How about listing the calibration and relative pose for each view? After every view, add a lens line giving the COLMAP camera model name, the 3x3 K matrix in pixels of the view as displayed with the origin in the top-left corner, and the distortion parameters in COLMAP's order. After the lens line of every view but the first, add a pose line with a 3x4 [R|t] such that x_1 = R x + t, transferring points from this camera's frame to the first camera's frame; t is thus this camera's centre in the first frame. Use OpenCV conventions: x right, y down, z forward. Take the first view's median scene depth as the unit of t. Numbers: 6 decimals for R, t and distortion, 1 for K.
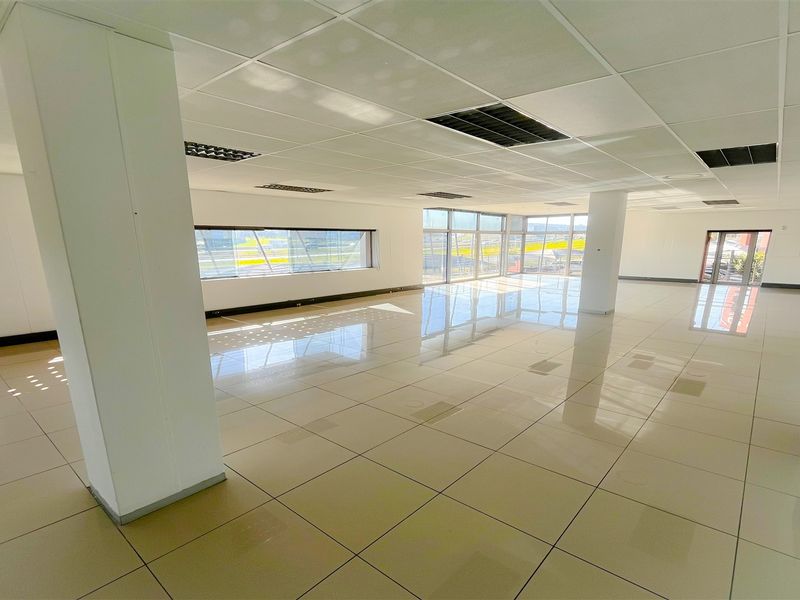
lens RADIAL K [[310.6, 0, 400.0], [0, 310.6, 300.0], [0, 0, 1]] dist [-0.057803, 0.000099]
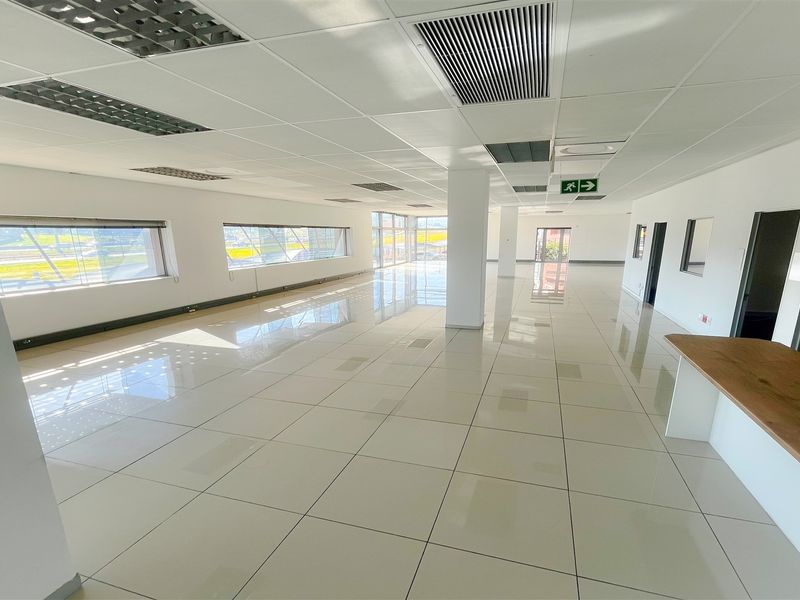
lens RADIAL K [[310.6, 0, 400.0], [0, 310.6, 300.0], [0, 0, 1]] dist [-0.057803, 0.000099]
pose [[0.912246, -0.090100, 0.399612, -0.258653], [0.087926, 0.995842, 0.023812, 0.040004], [-0.400096, 0.013414, 0.916375, -0.166024]]
